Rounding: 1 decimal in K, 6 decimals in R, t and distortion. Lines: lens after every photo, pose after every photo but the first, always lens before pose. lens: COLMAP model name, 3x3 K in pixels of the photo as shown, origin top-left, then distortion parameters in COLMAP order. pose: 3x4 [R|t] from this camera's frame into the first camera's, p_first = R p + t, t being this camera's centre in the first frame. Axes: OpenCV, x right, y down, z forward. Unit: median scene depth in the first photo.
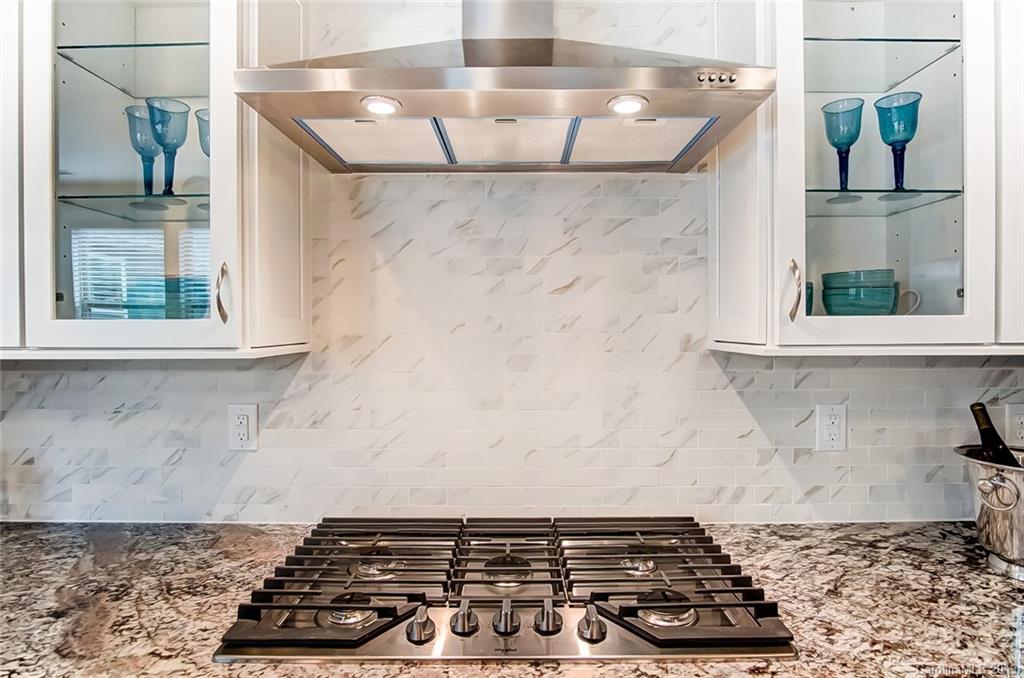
lens RADIAL K [[559.5, 0, 517.9], [0, 559.5, 319.8], [0, 0, 1]] dist [-0.007093, 0.001214]
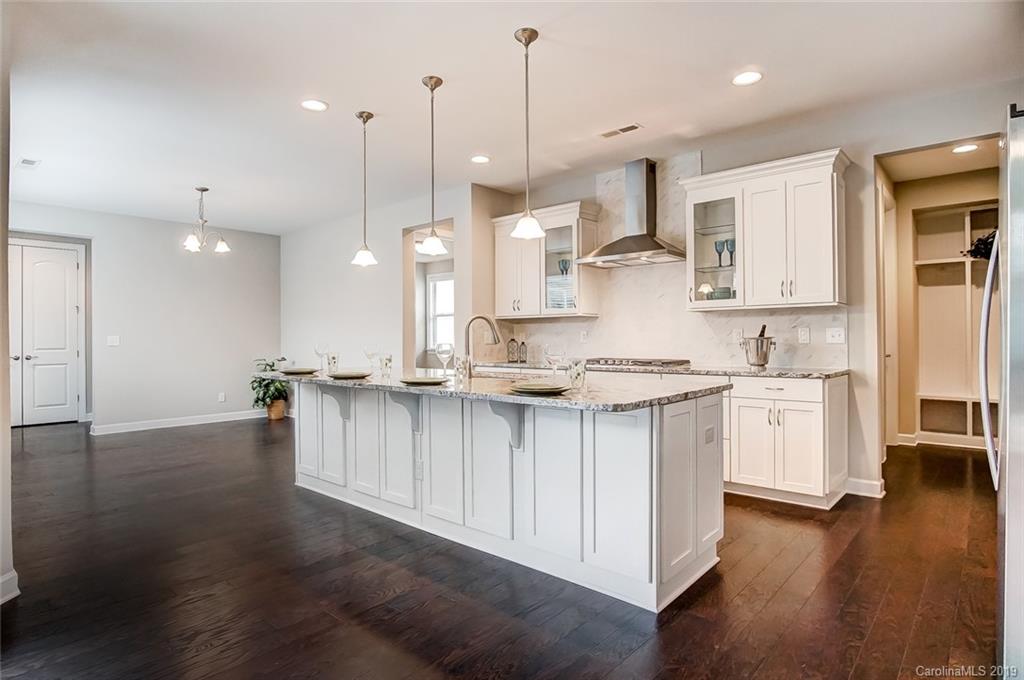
lens RADIAL K [[560.9, 0, 507.9], [0, 560.9, 340.6], [0, 0, 1]] dist [-0.022895, 0.004904]
pose [[0.740802, 0.001643, -0.671722, 1.743321], [0.000133, 0.999997, 0.002593, 0.212443], [0.671724, -0.002011, 0.740799, -2.250903]]
